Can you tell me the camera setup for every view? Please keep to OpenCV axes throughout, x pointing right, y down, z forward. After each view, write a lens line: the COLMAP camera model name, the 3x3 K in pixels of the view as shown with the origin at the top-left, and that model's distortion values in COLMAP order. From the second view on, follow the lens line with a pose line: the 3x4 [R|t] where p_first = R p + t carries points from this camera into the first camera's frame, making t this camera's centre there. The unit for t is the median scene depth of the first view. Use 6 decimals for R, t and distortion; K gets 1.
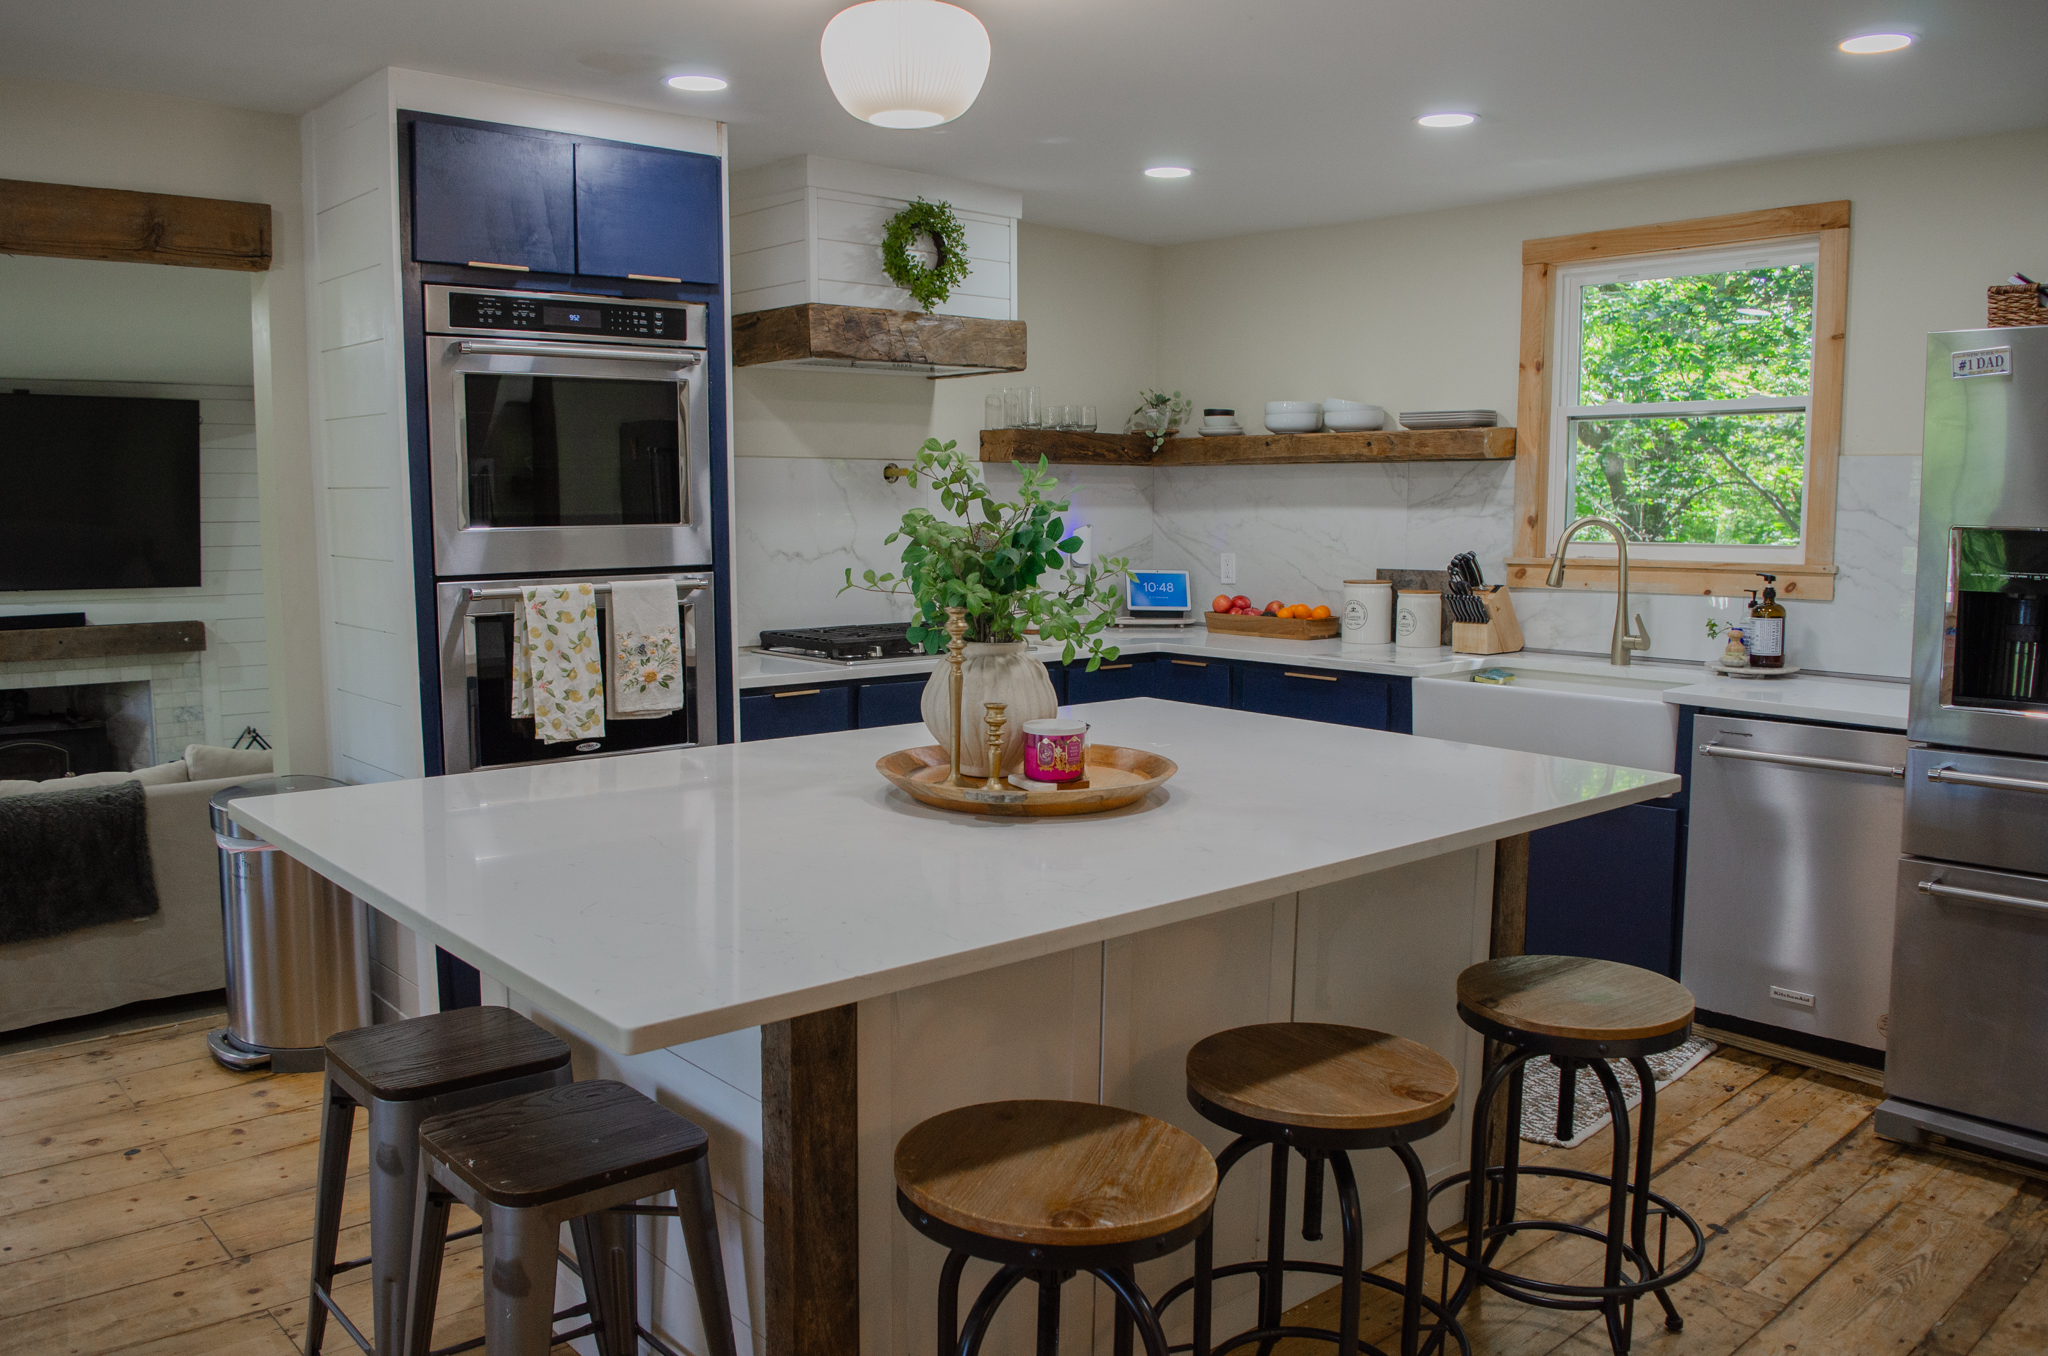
lens RADIAL K [[1603.0, 0, 1025.2], [0, 1603.0, 691.8], [0, 0, 1]] dist [-0.095904, 0.023321]
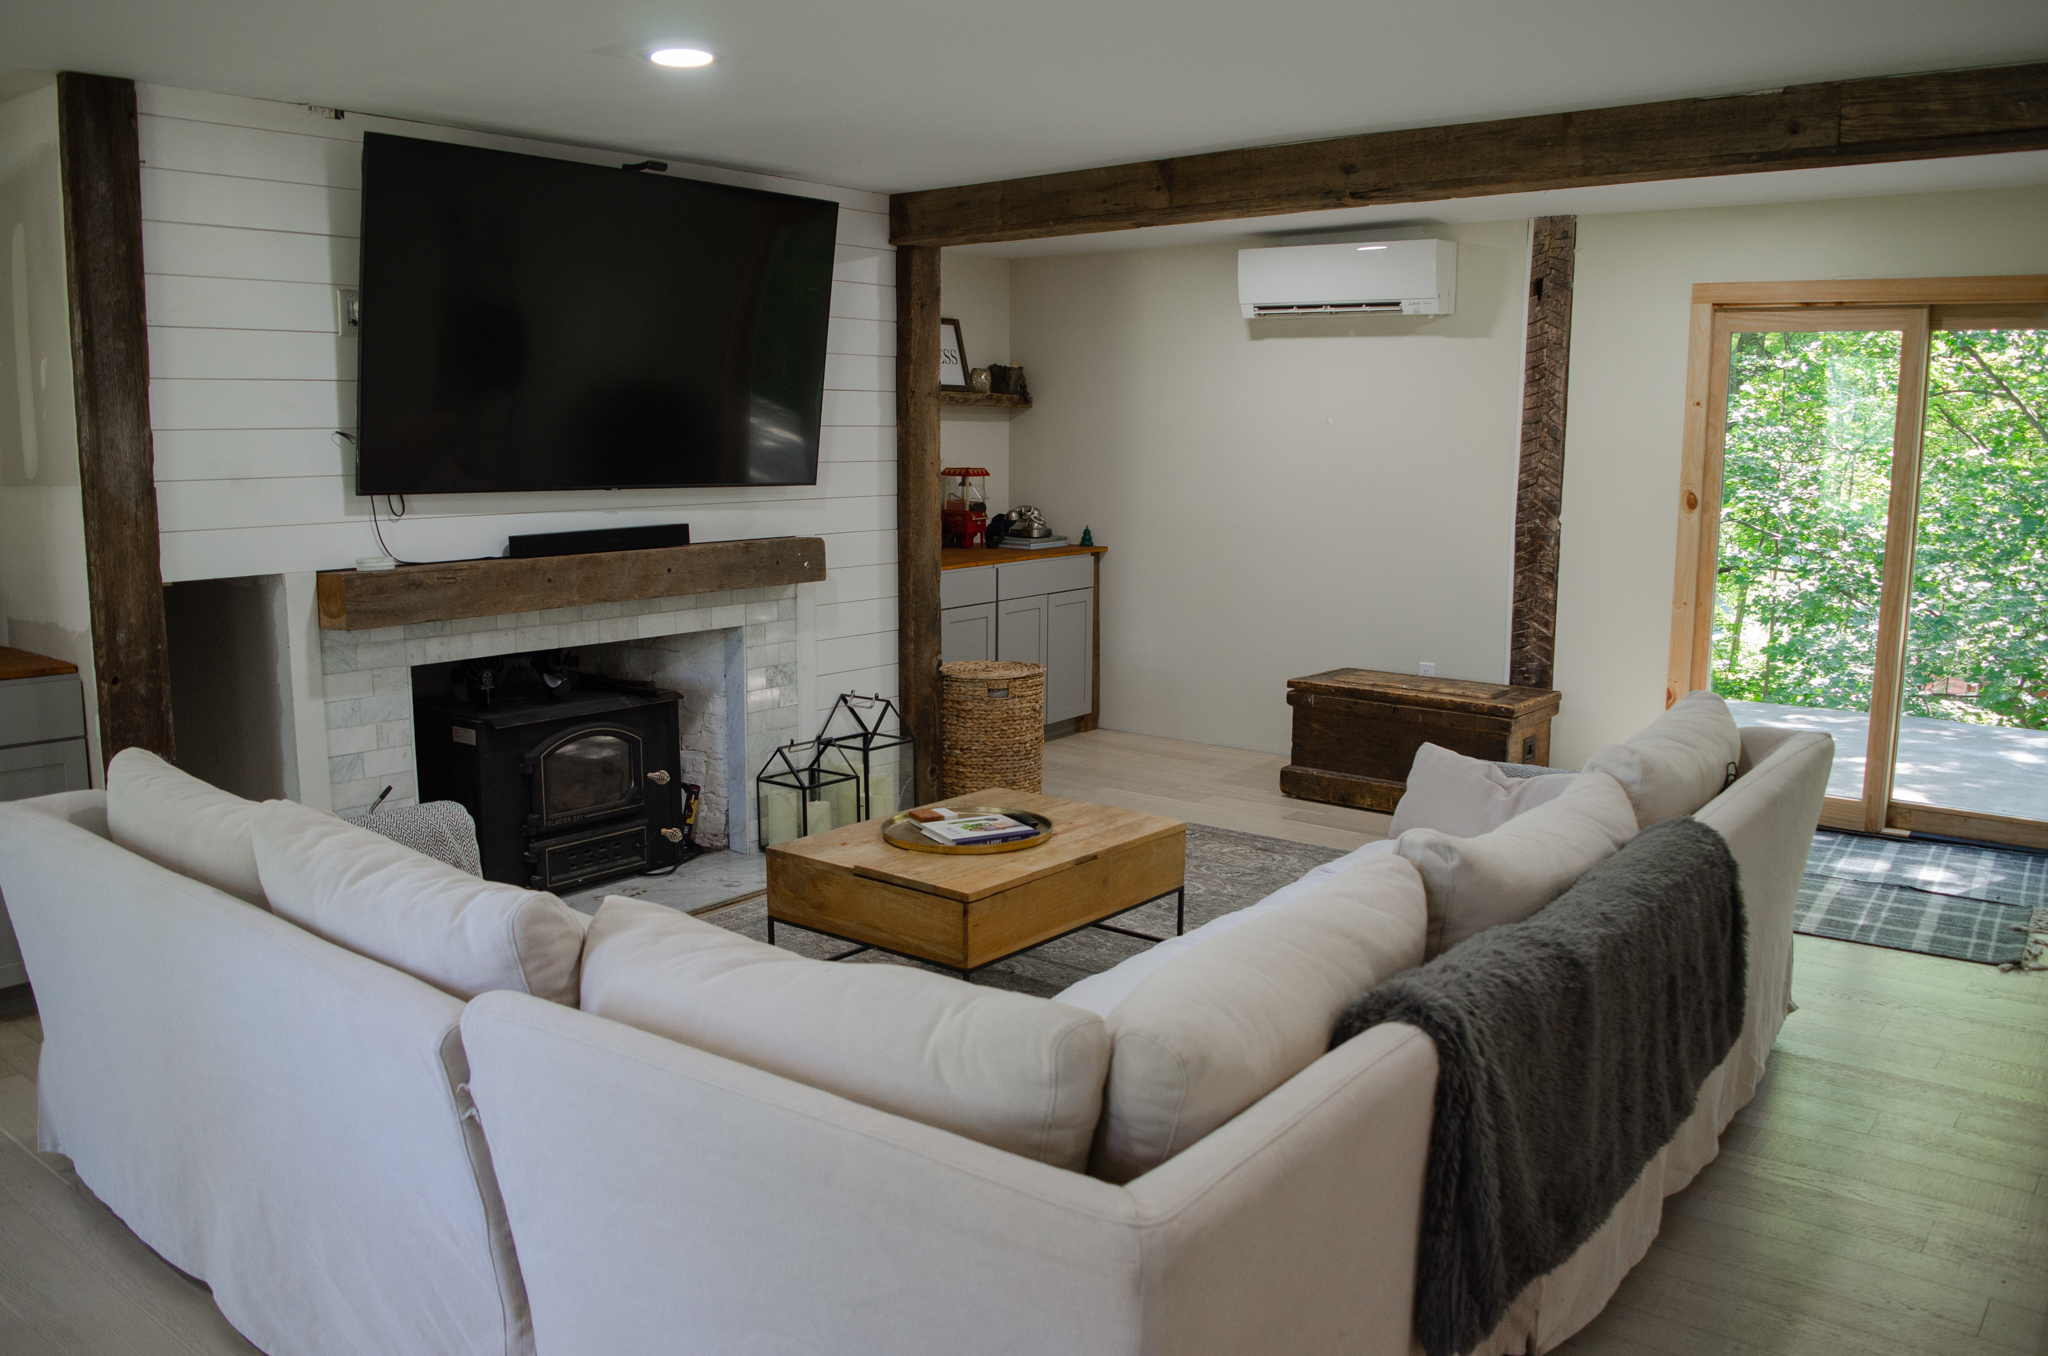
lens RADIAL K [[1603.0, 0, 1024.1], [0, 1603.0, 683.2], [0, 0, 1]] dist [-0.095904, 0.023321]
pose [[0.982214, -0.024791, 0.186124, -0.884726], [0.016502, 0.998807, 0.045953, -0.019283], [-0.187041, -0.042064, 0.981451, 0.477662]]
